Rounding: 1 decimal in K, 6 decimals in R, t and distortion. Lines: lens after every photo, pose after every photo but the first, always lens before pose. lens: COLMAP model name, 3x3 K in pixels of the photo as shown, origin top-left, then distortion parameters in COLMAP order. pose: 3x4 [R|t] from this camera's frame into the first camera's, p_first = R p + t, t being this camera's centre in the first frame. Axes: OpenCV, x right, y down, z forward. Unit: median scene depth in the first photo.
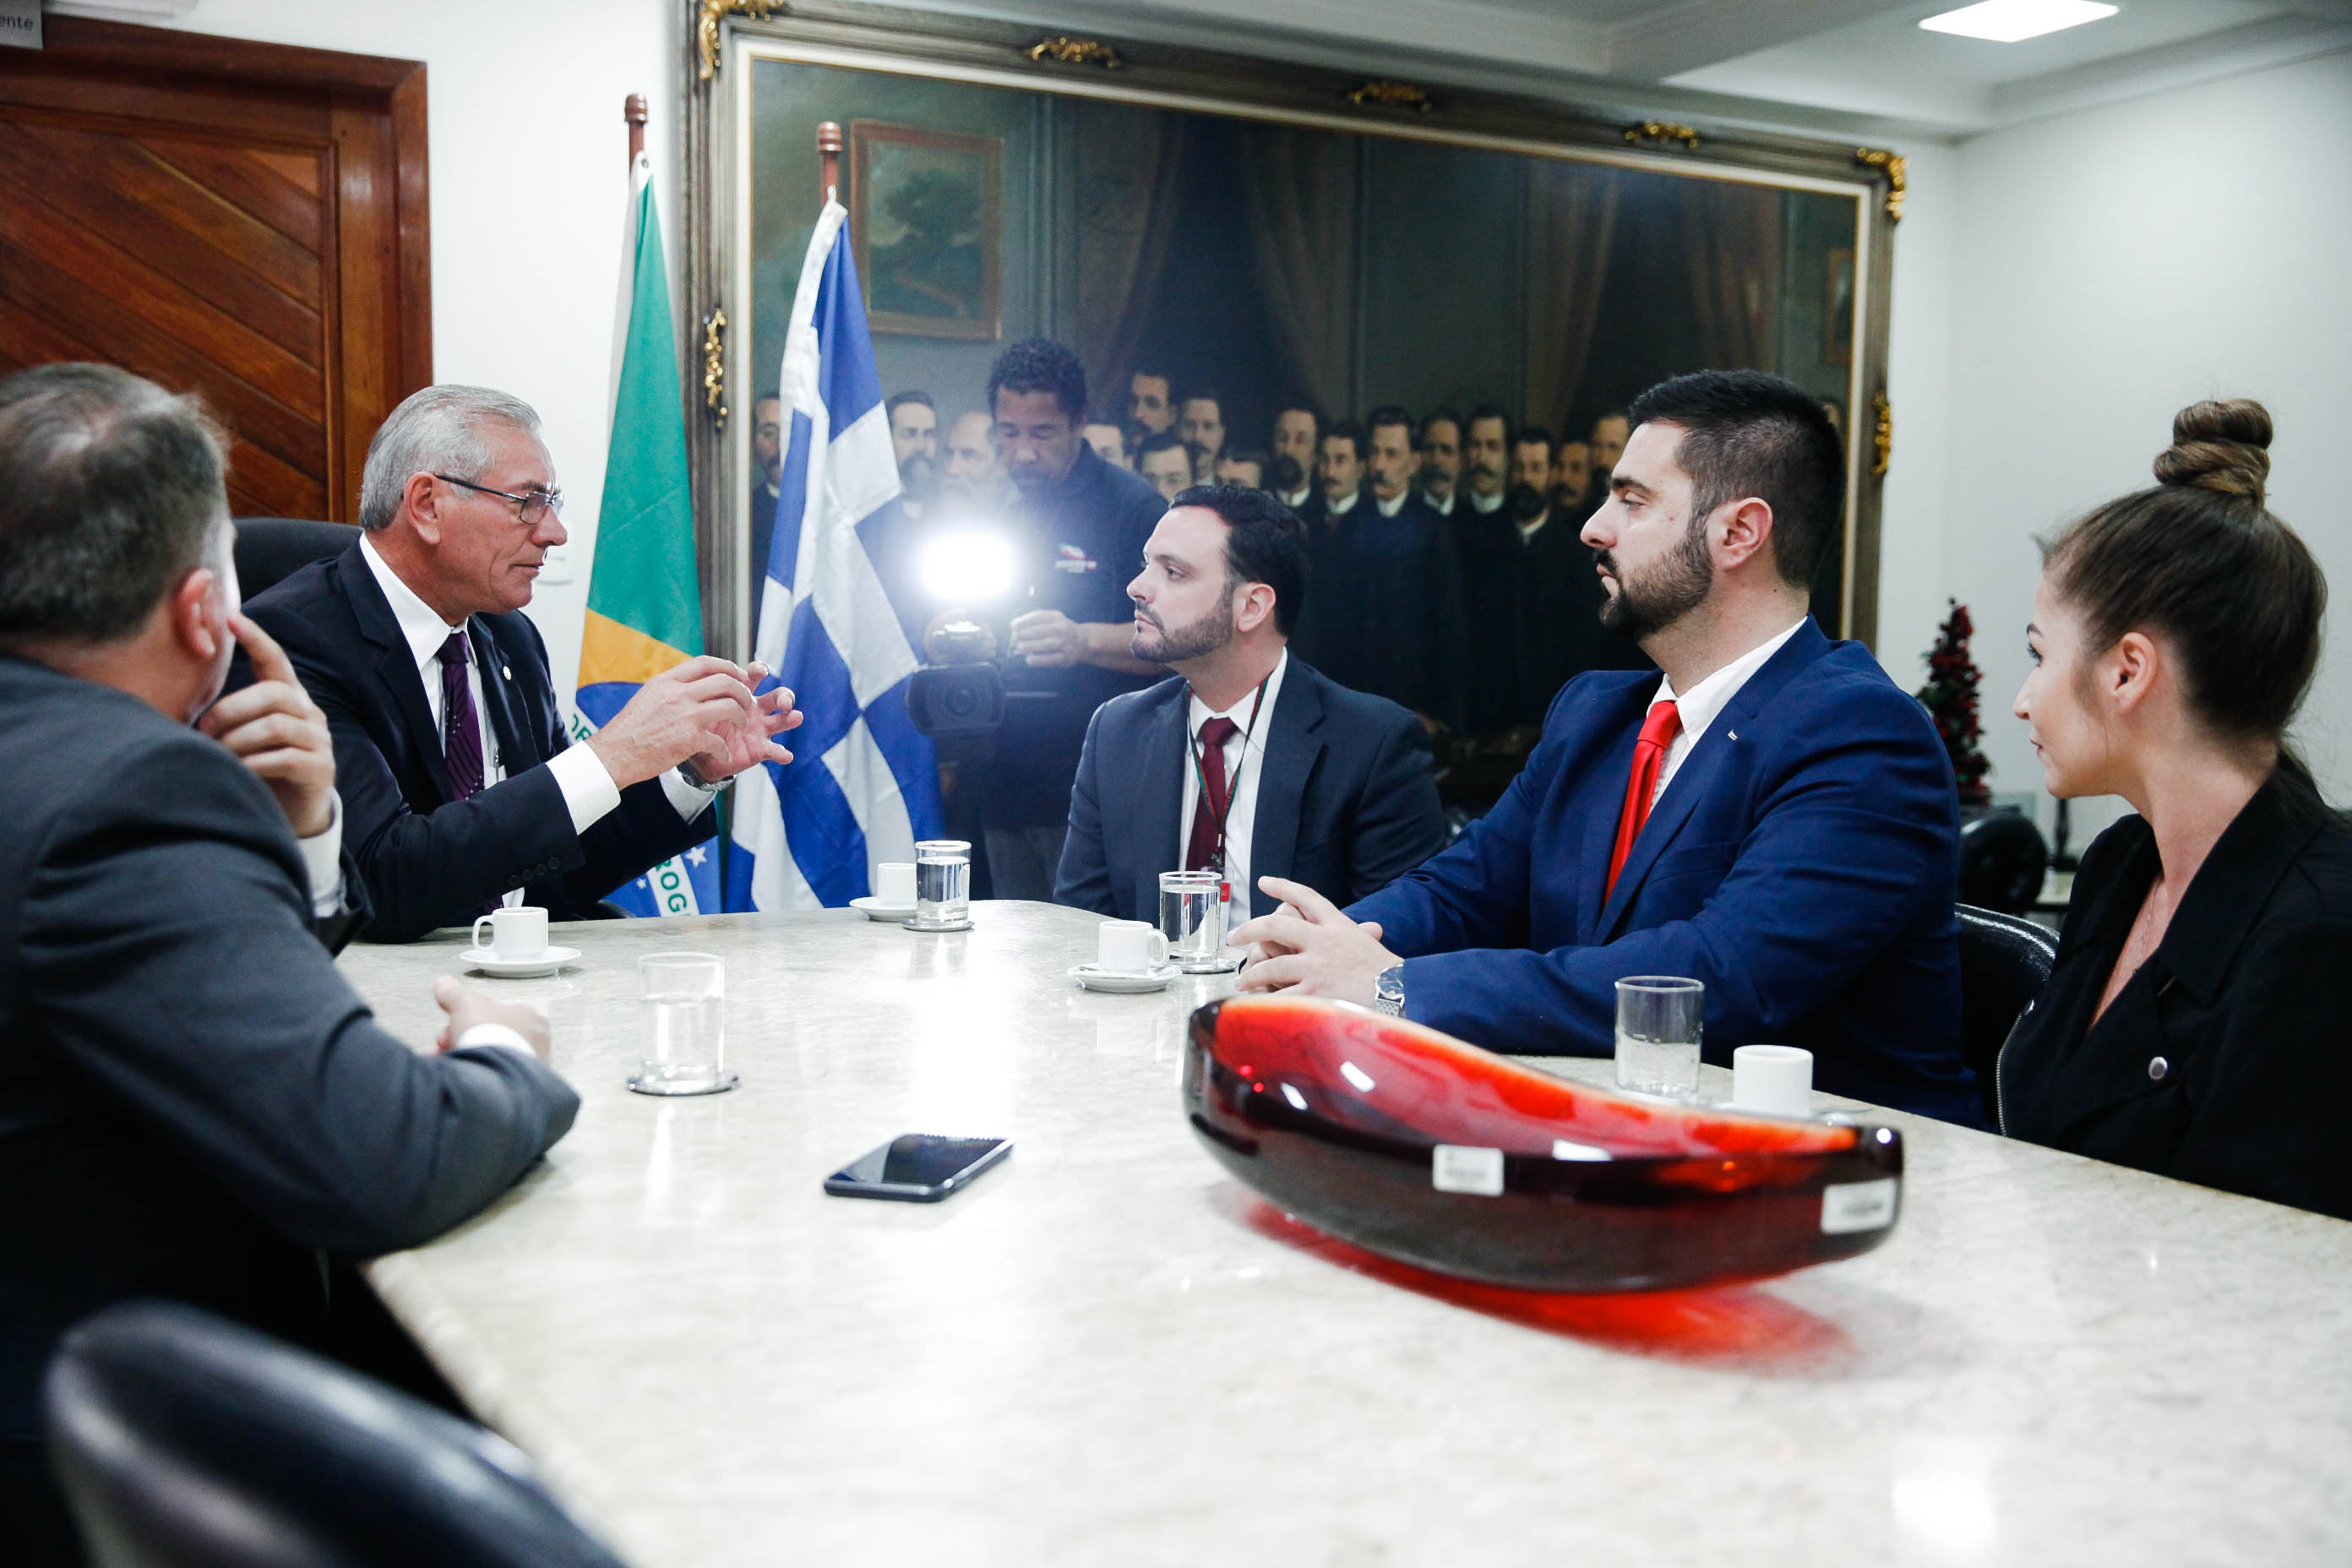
lens RADIAL K [[2382.3, 0, 1129.8], [0, 2382.3, 773.8], [0, 0, 1]] dist [0.002832, 0.268422]
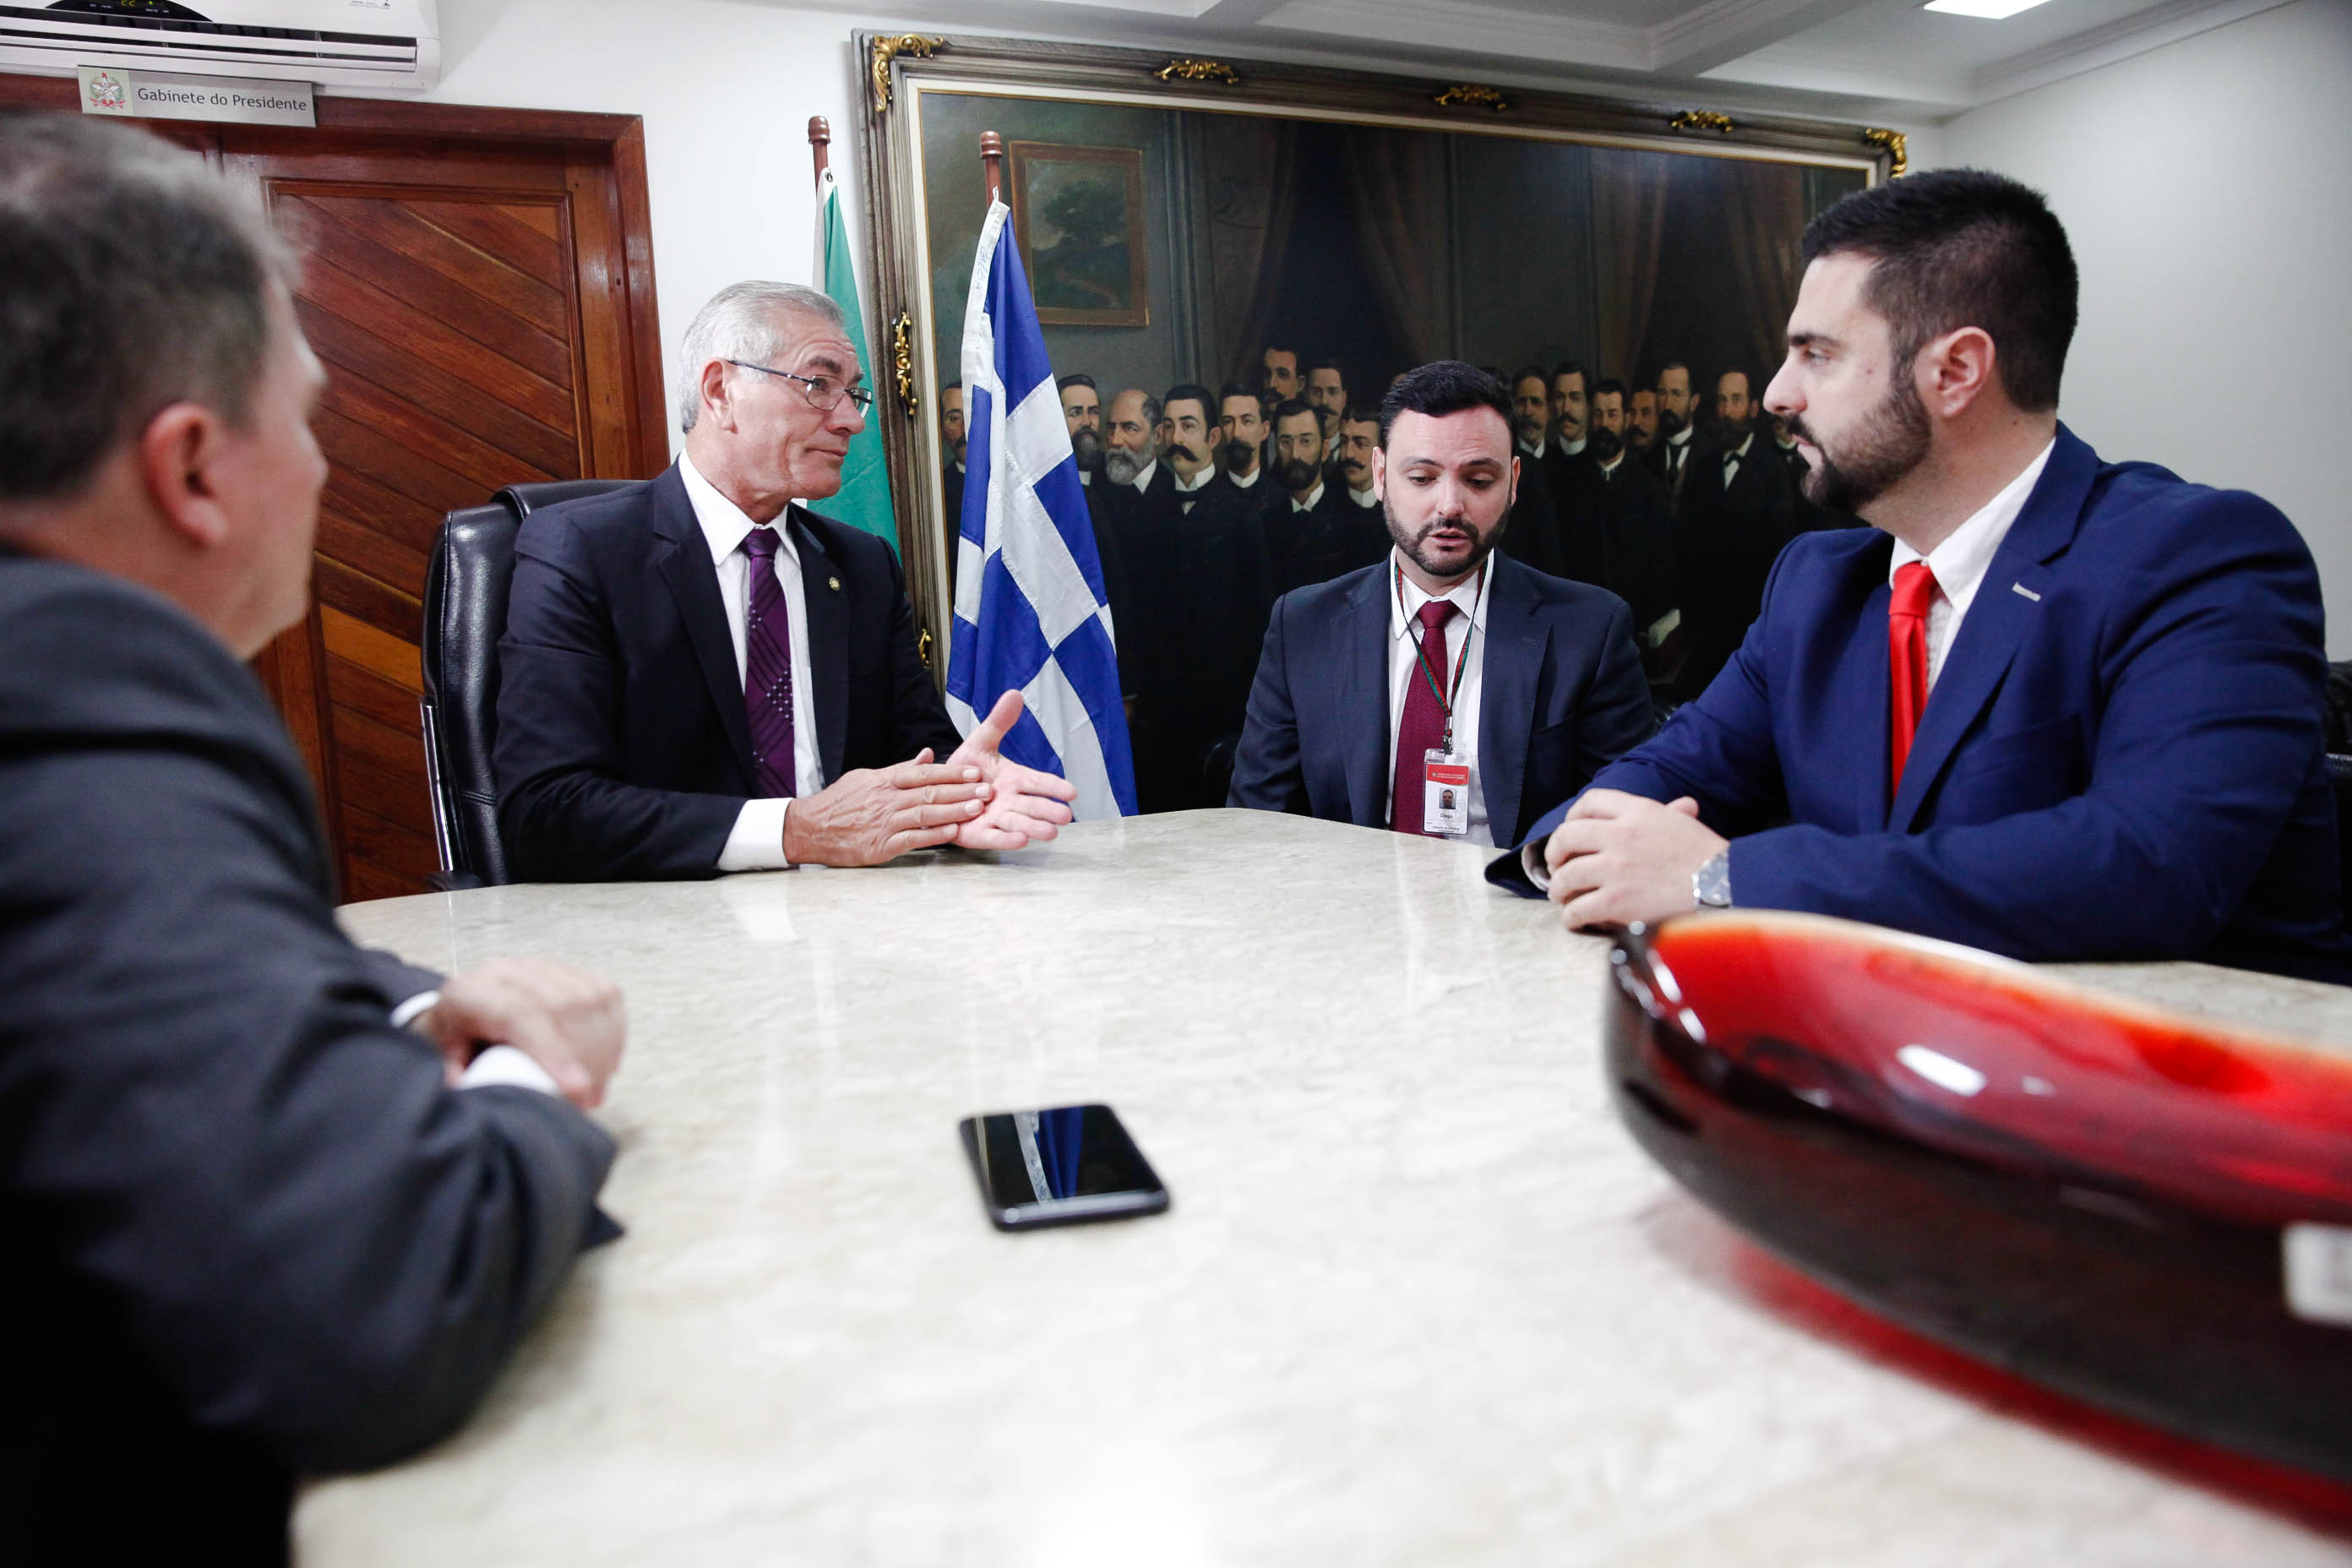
lens RADIAL K [[1785.4, 0, 1176.0], [0, 1785.4, 784.0], [0, 0, 1]] dist [-0.080872, 0.113422]
pose [[0.997245, -0.061174, -0.041963, -0.020409], [0.062762, 0.997318, 0.037653, 0.007158], [0.039547, -0.040183, 0.998409, 0.146375]]
